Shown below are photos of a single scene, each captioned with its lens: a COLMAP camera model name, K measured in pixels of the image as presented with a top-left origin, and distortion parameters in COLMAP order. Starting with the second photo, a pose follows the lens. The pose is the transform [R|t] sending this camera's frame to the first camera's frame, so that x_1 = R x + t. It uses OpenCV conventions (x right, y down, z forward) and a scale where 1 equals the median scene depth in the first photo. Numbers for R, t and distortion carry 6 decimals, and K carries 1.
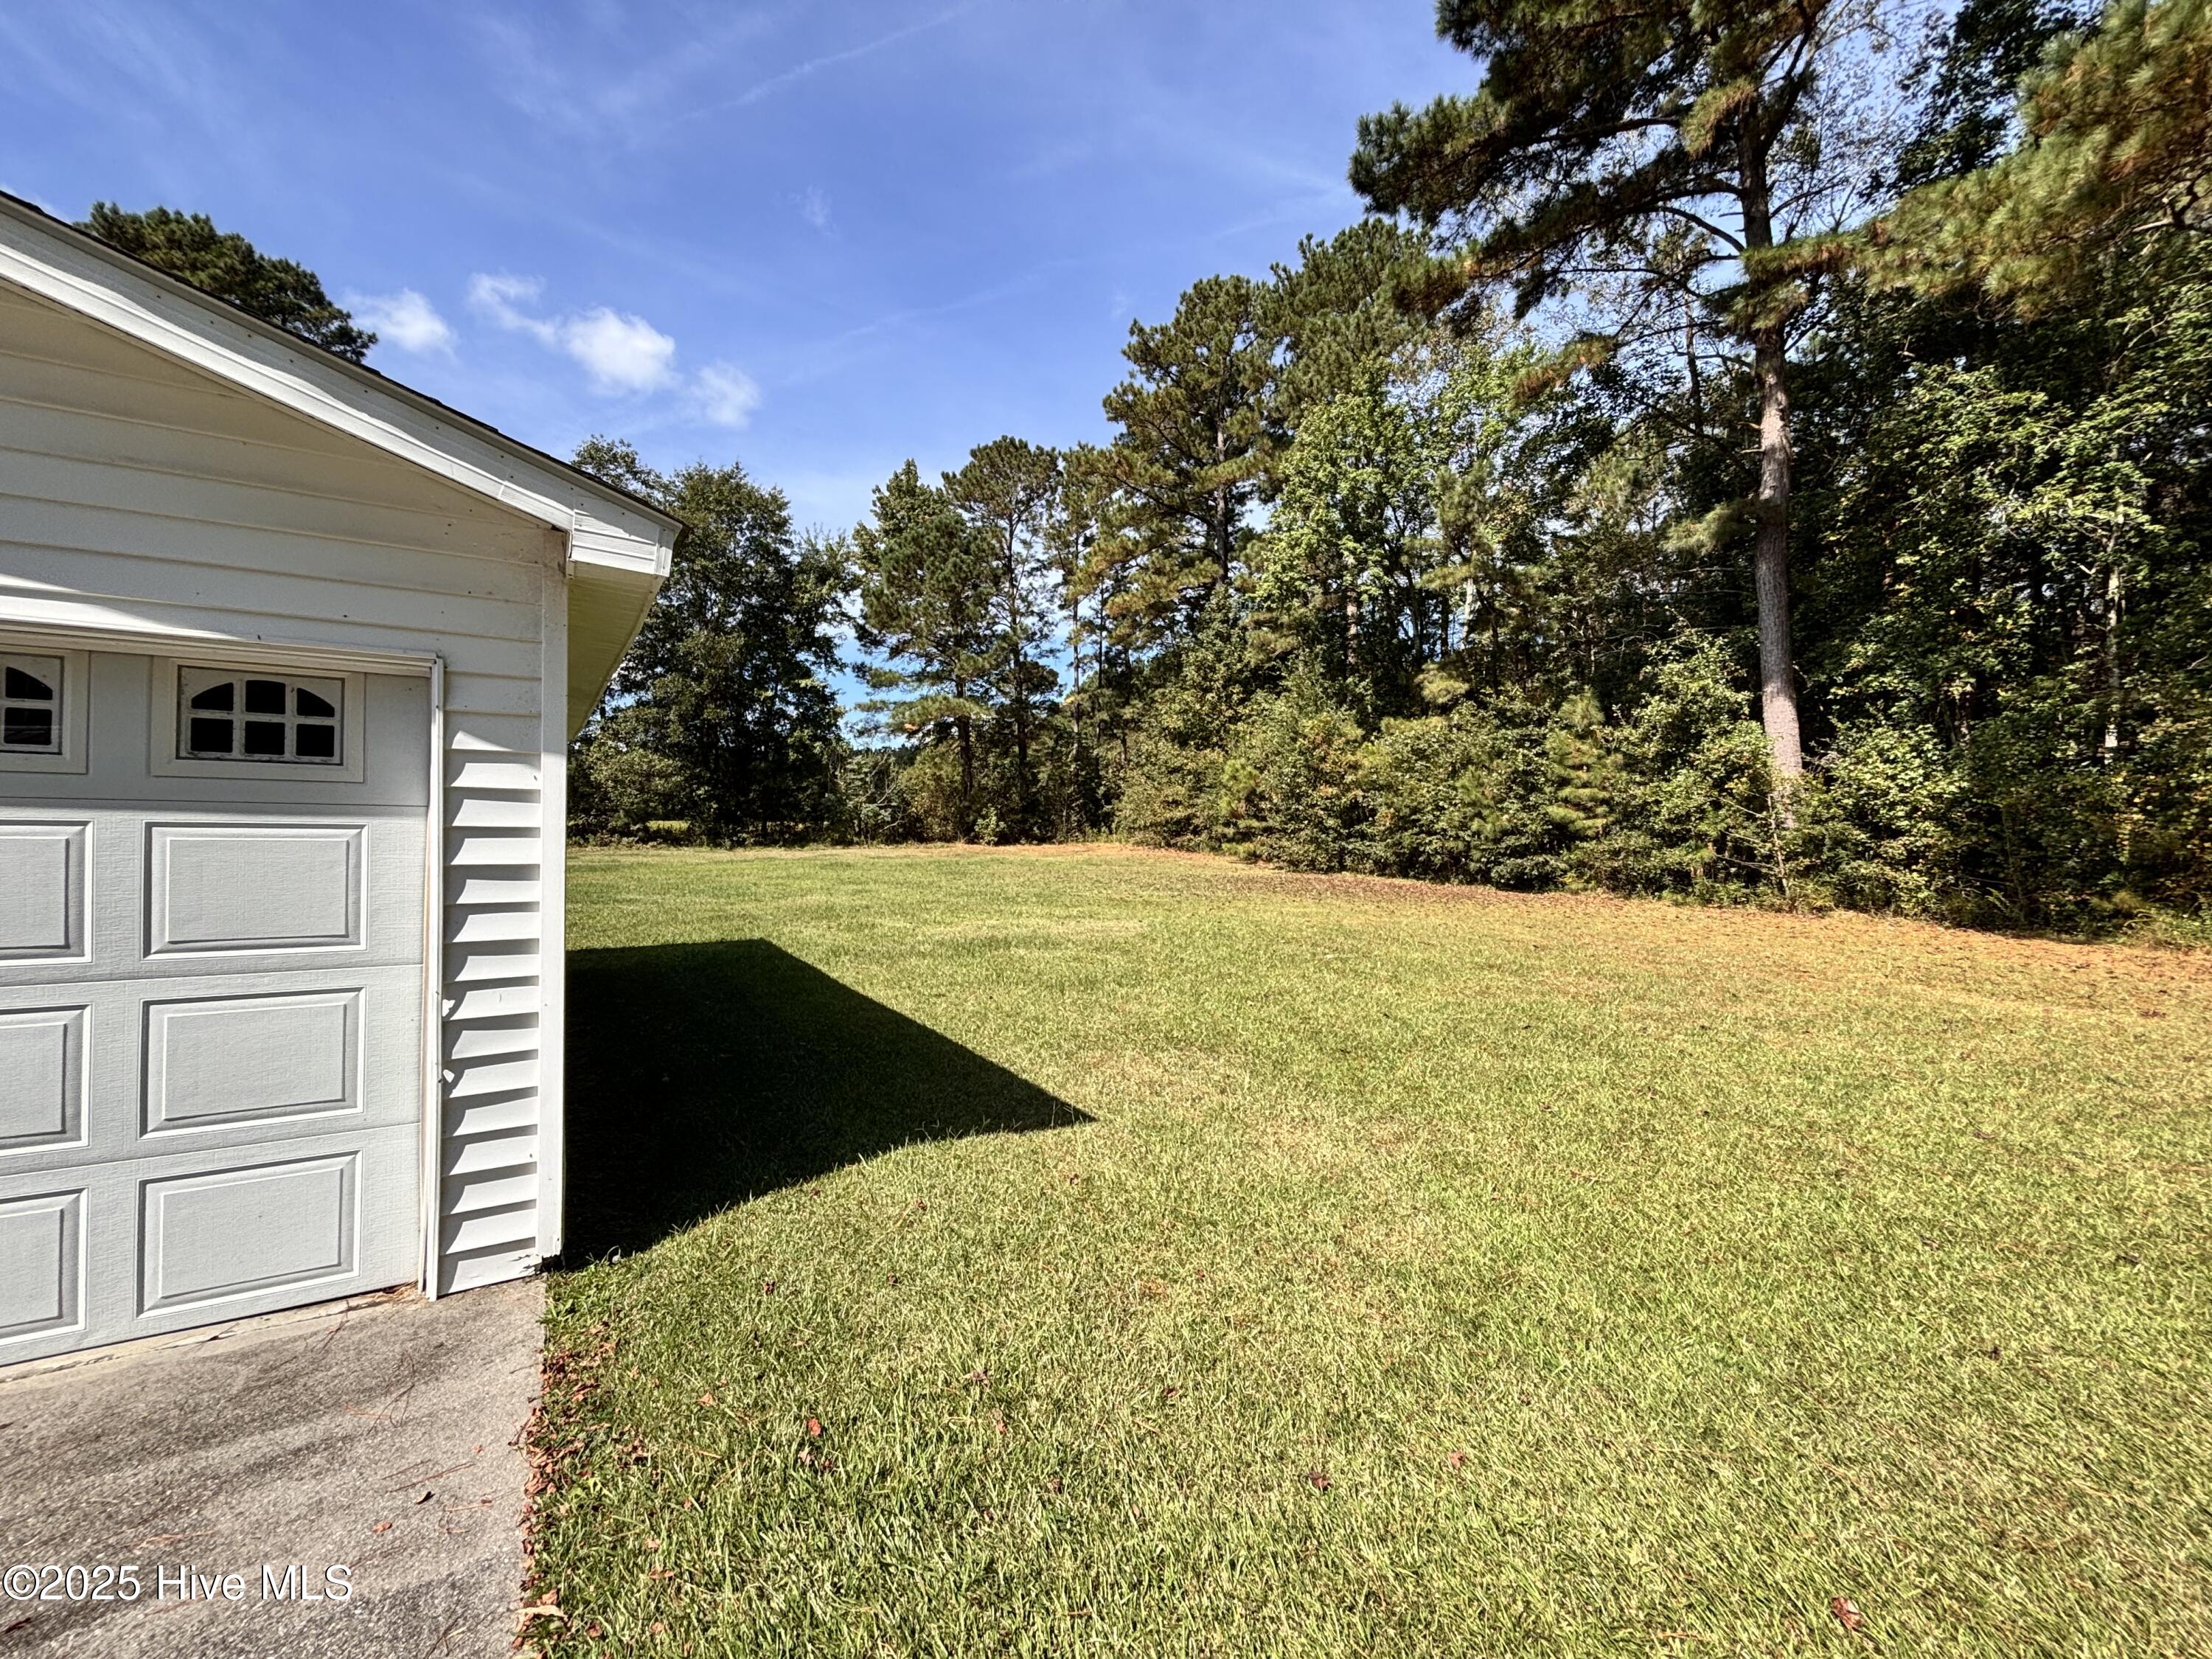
lens RADIAL K [[888.3, 0, 1100.7], [0, 888.3, 831.4], [0, 0, 1]] dist [-0.001240, -0.000525]
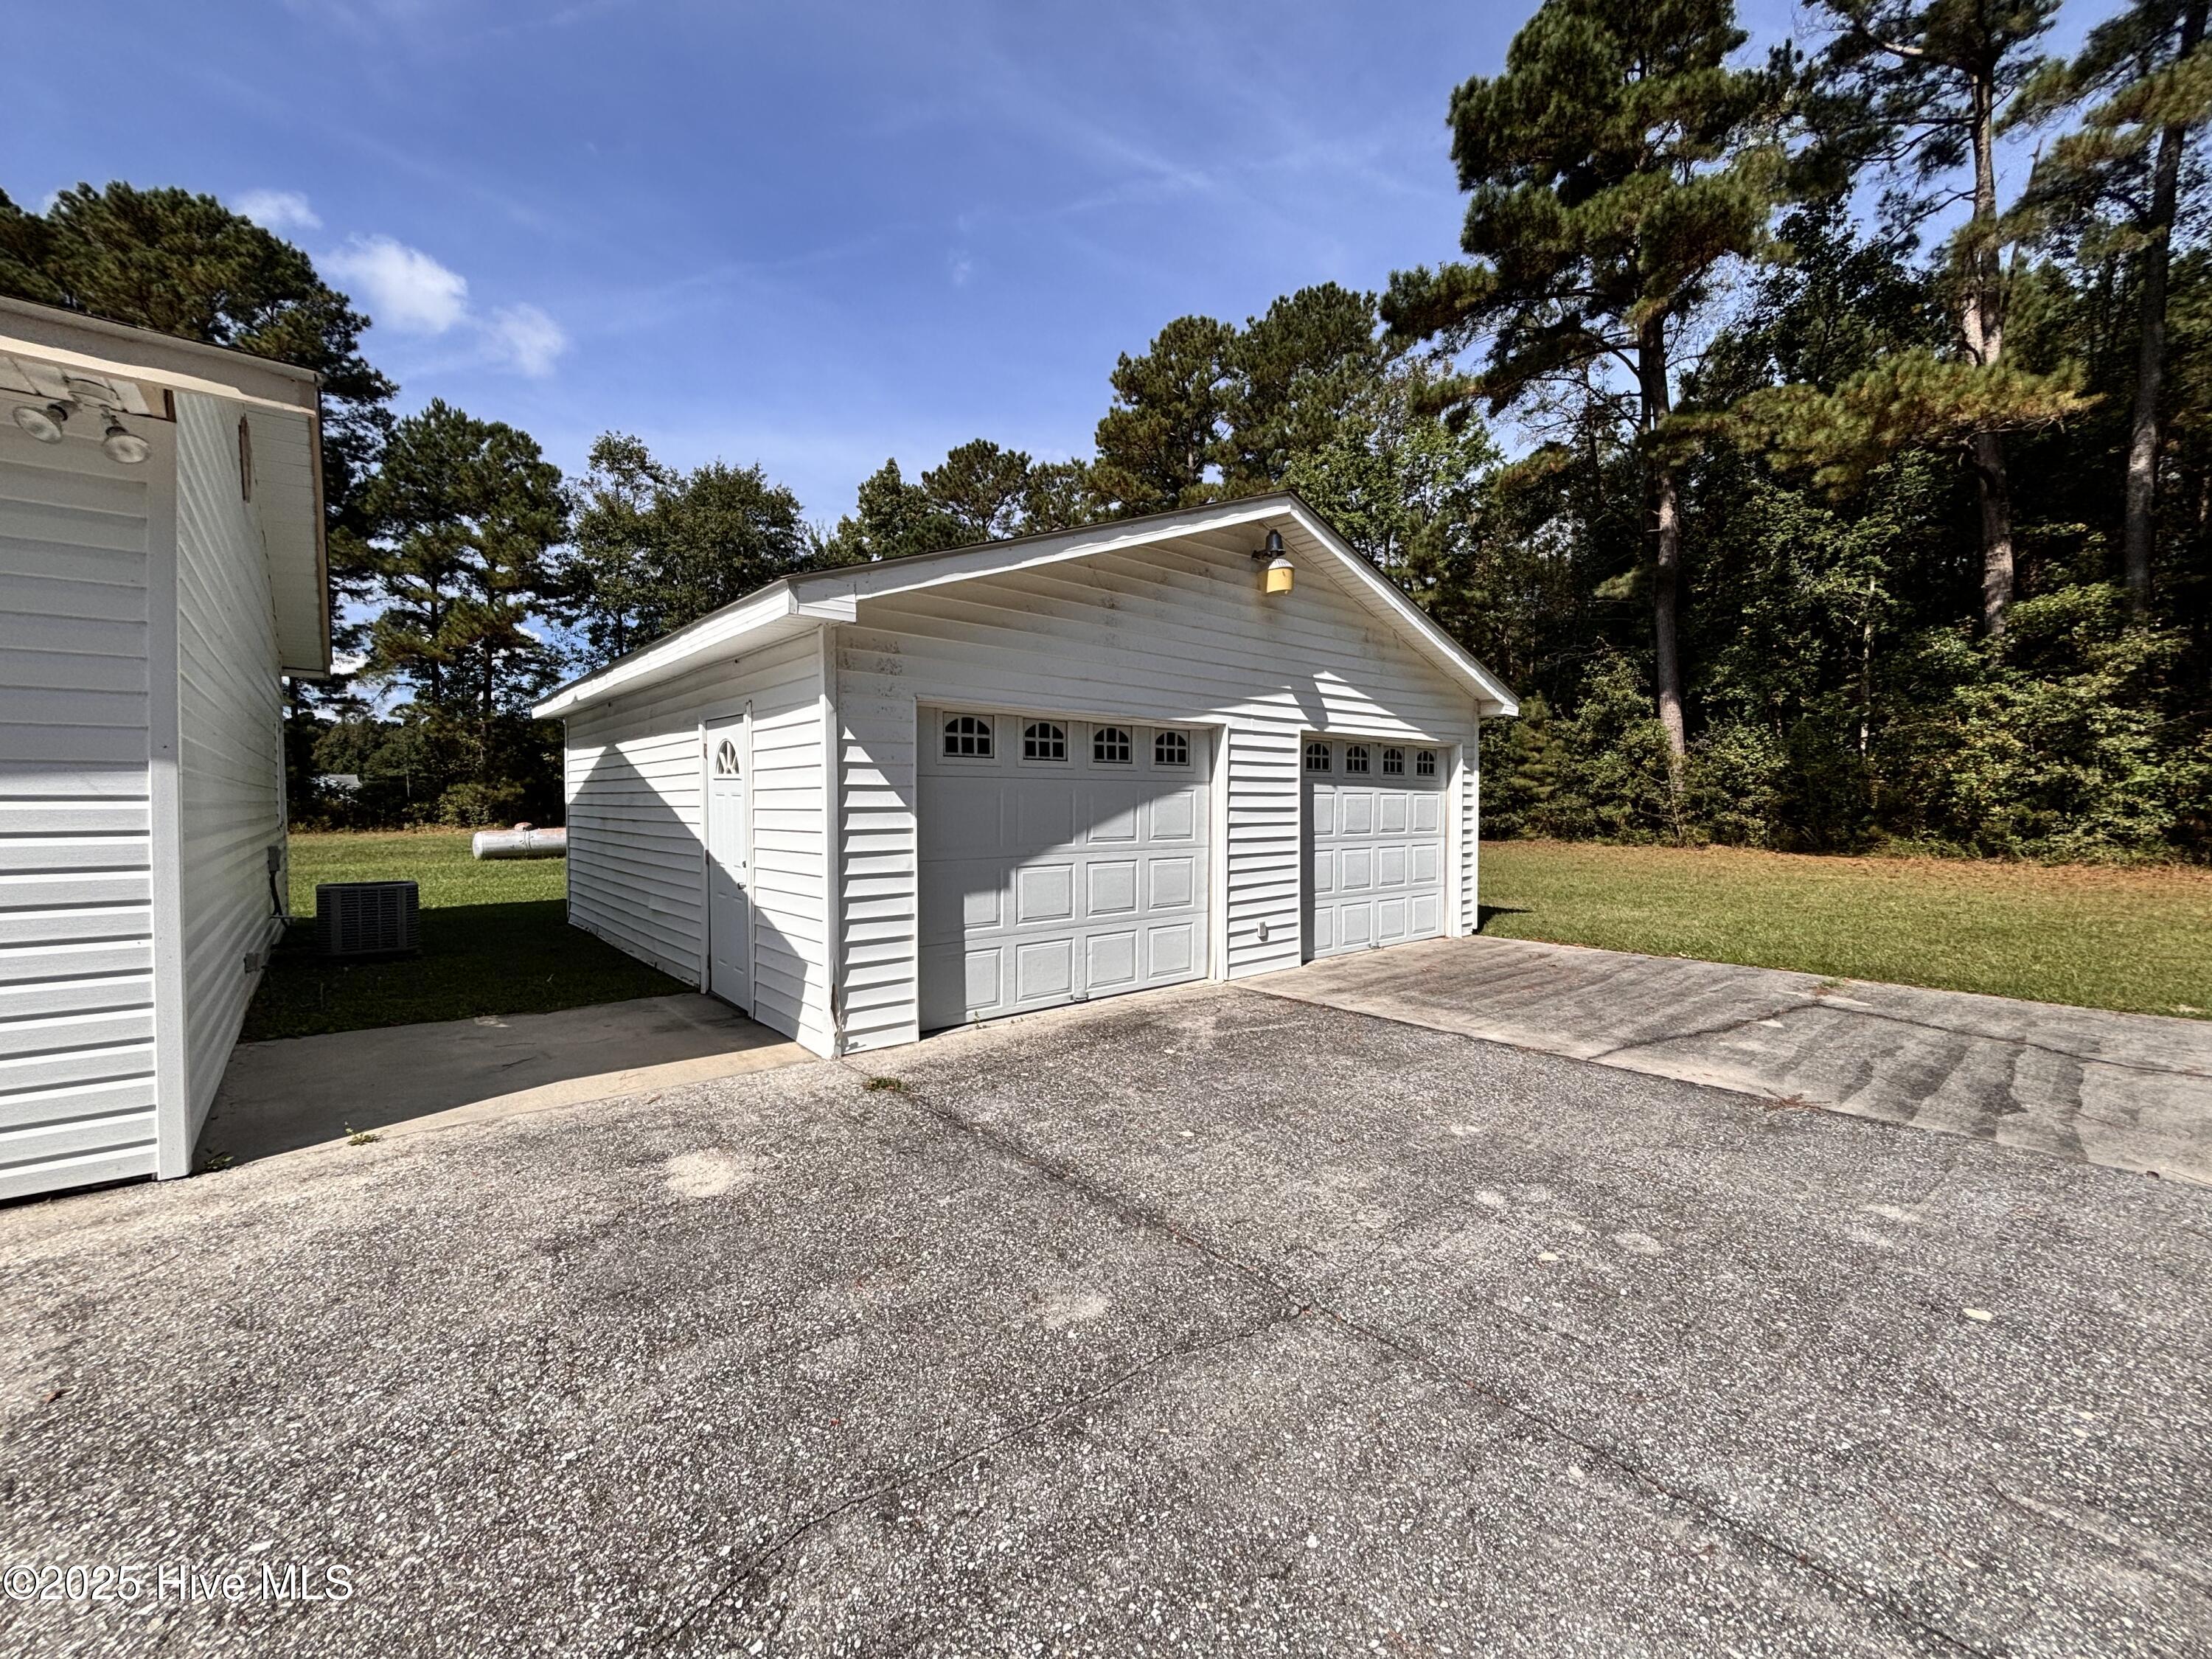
lens RADIAL K [[888.3, 0, 1106.8], [0, 888.3, 829.8], [0, 0, 1]] dist [-0.001240, -0.000525]
pose [[0.987565, -0.020408, 0.155881, -0.402565], [0.016116, 0.999457, 0.028751, 0.002872], [-0.156383, -0.025881, 0.987357, -0.319990]]
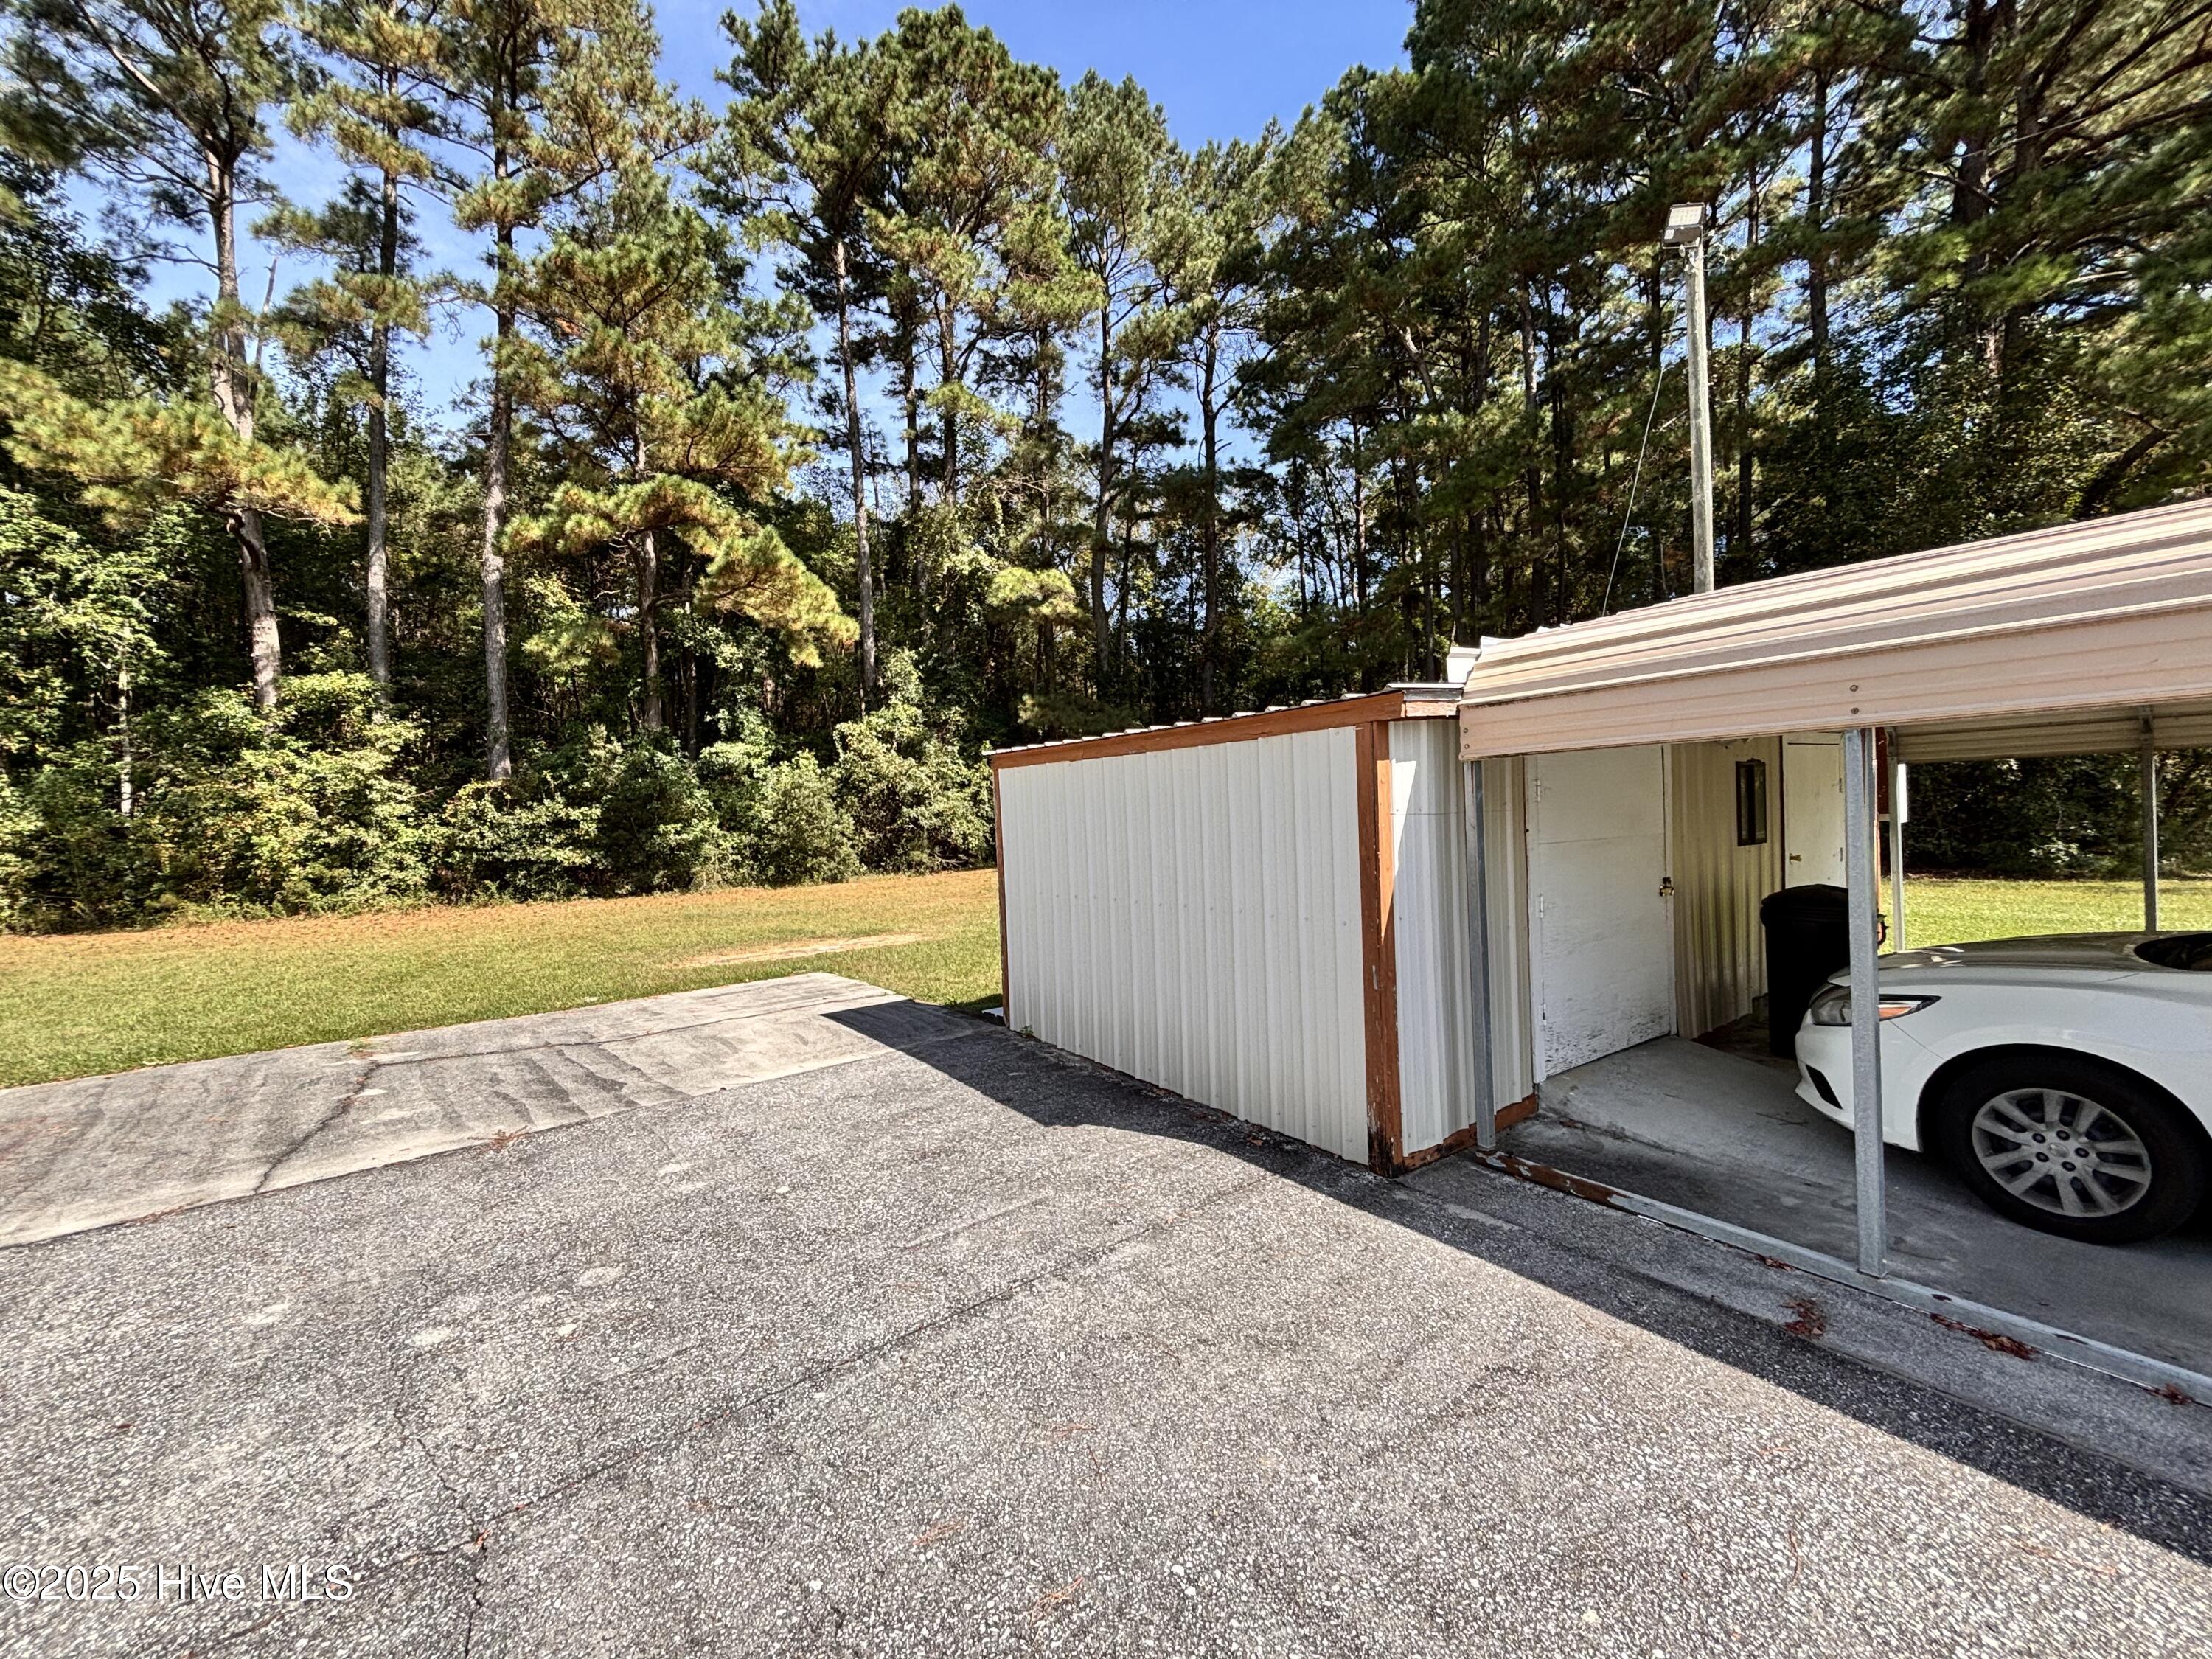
lens RADIAL K [[888.3, 0, 1099.9], [0, 888.3, 831.9], [0, 0, 1]] dist [-0.001240, -0.000525]
pose [[-0.171110, -0.012156, 0.985177, -0.469821], [0.041366, 0.998954, 0.019511, -0.001851], [-0.984383, 0.044092, -0.170428, -0.248399]]
